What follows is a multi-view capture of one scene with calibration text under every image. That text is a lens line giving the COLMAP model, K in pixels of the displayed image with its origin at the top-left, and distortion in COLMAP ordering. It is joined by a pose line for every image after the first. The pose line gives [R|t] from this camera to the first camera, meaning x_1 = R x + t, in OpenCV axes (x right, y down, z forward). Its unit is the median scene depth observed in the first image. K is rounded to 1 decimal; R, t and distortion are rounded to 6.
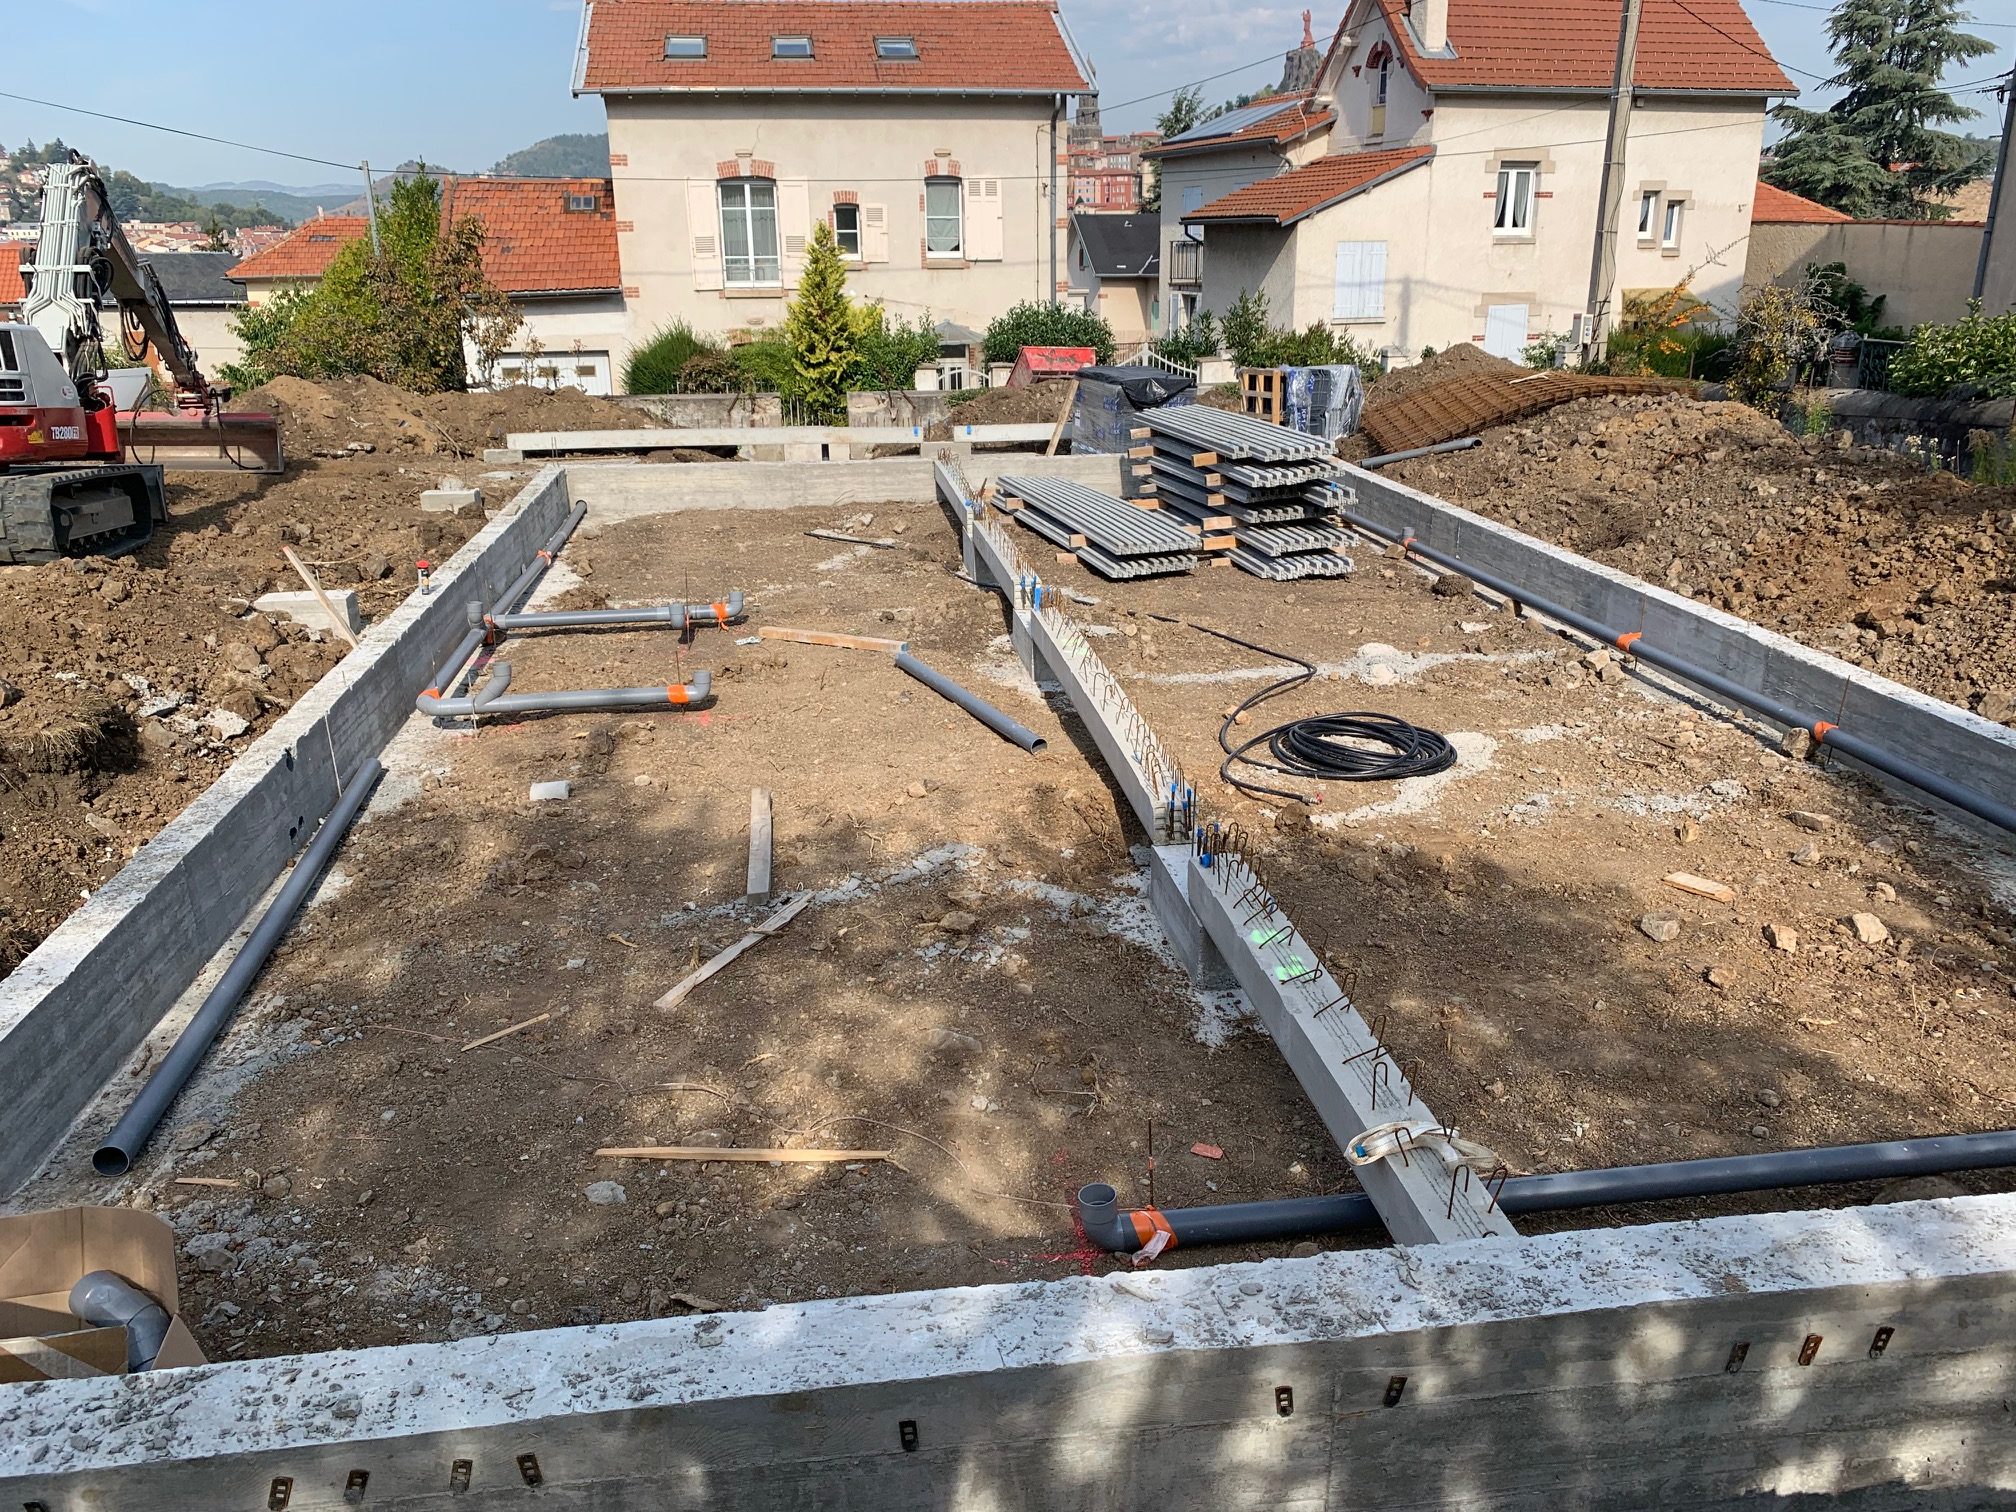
lens RADIAL K [[1566.9, 0, 1008.0], [0, 1566.9, 756.0], [0, 0, 1]] dist [0.003402, -0.005100]
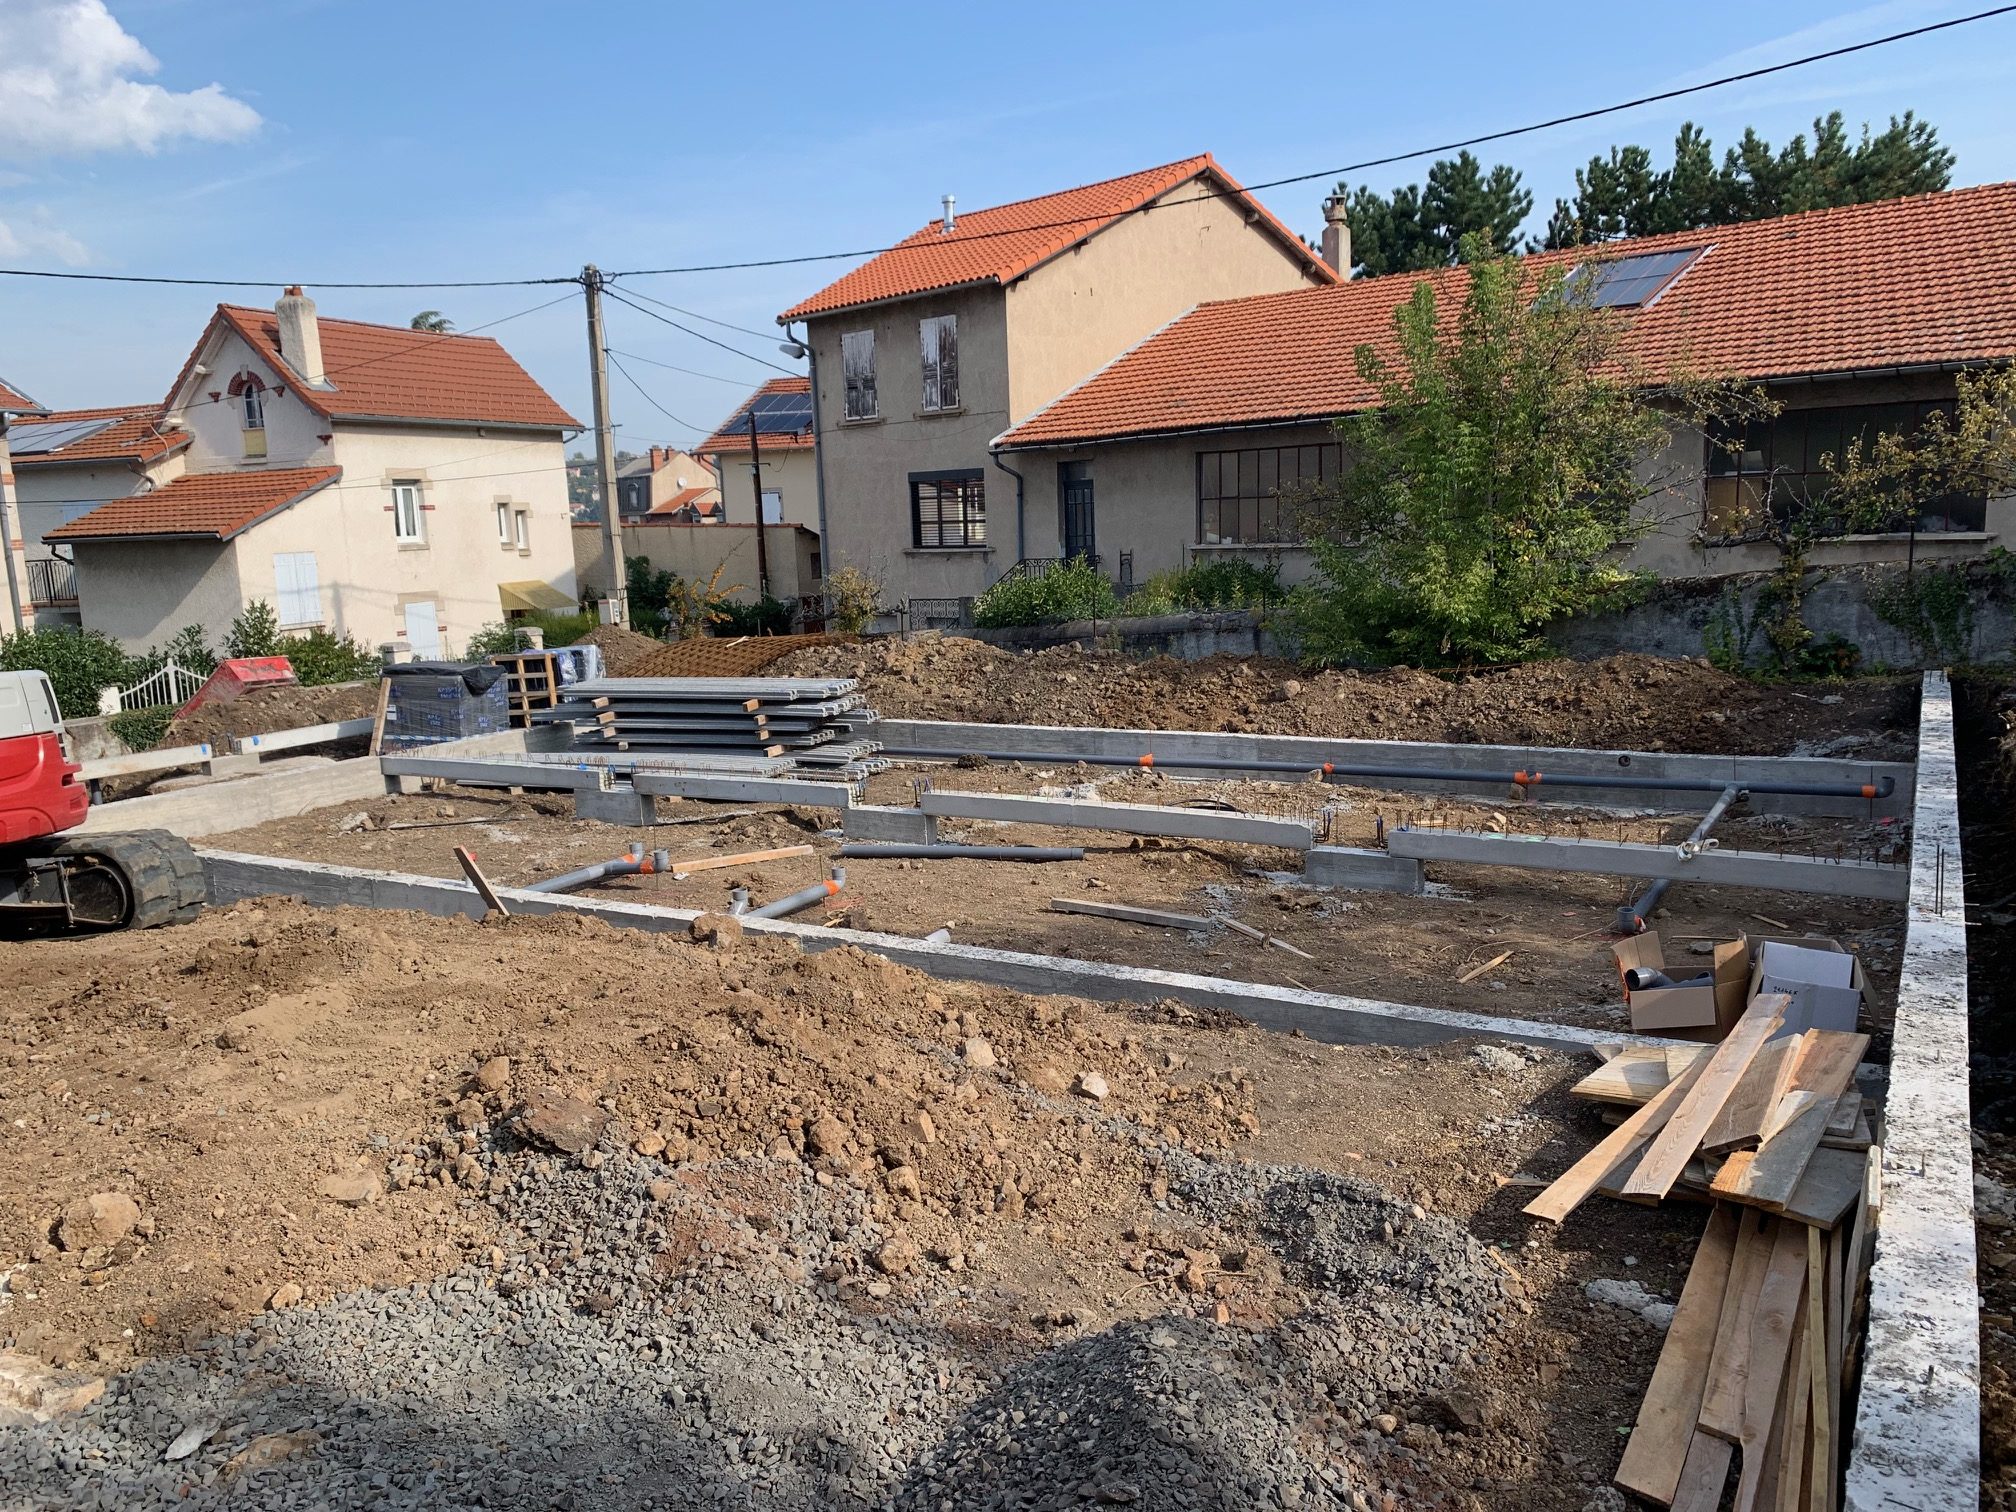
lens RADIAL K [[1566.9, 0, 1008.0], [0, 1566.9, 756.0], [0, 0, 1]] dist [0.003402, -0.005100]
pose [[0.619154, -0.137785, 0.773087, -0.300562], [0.278195, 0.959124, -0.051860, -0.009856], [-0.734340, 0.247178, 0.632177, 0.018778]]
